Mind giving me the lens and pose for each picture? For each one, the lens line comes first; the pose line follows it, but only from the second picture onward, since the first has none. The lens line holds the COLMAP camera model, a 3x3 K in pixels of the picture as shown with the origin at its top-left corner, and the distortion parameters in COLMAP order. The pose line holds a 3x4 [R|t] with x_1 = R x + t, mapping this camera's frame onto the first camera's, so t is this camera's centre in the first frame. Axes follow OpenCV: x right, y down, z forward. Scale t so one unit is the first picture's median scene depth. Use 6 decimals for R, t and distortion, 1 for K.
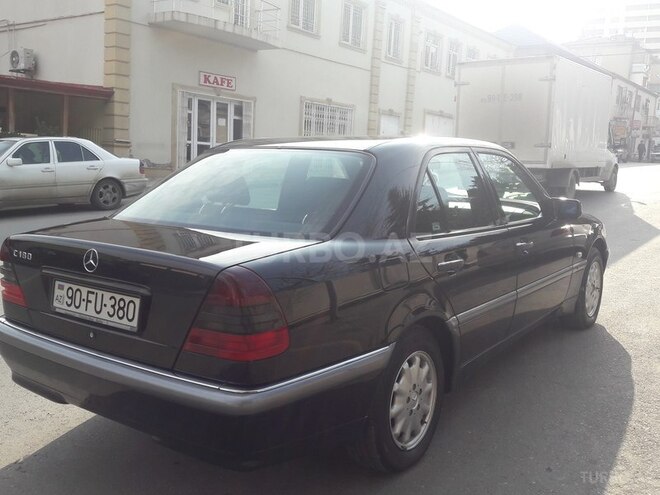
lens RADIAL K [[636.3, 0, 330.0], [0, 636.3, 247.5], [0, 0, 1]] dist [0.168235, -0.389876]
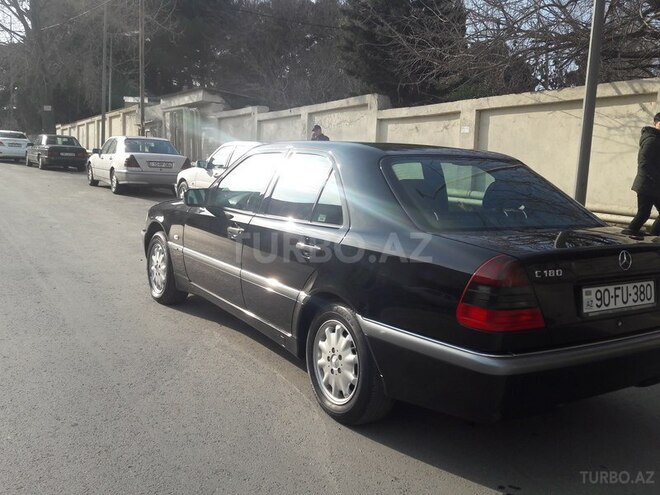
lens RADIAL K [[636.3, 0, 330.0], [0, 636.3, 247.5], [0, 0, 1]] dist [0.168235, -0.389876]
pose [[0.364156, -0.122706, 0.923219, -1.620488], [0.095386, 0.990984, 0.094089, -0.162875], [-0.926441, 0.053799, 0.372577, 1.031038]]
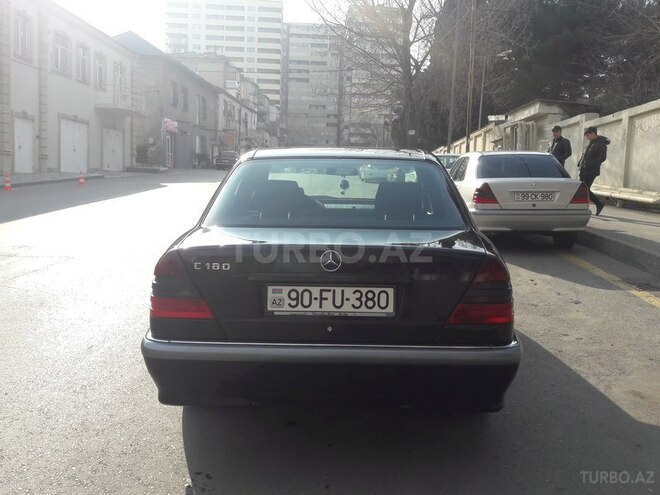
lens RADIAL K [[636.3, 0, 330.0], [0, 636.3, 247.5], [0, 0, 1]] dist [0.168235, -0.389876]
pose [[0.831503, -0.074061, 0.550561, -0.946822], [0.080496, 0.996677, 0.012500, -0.016404], [-0.549657, 0.033924, 0.834701, 0.085098]]
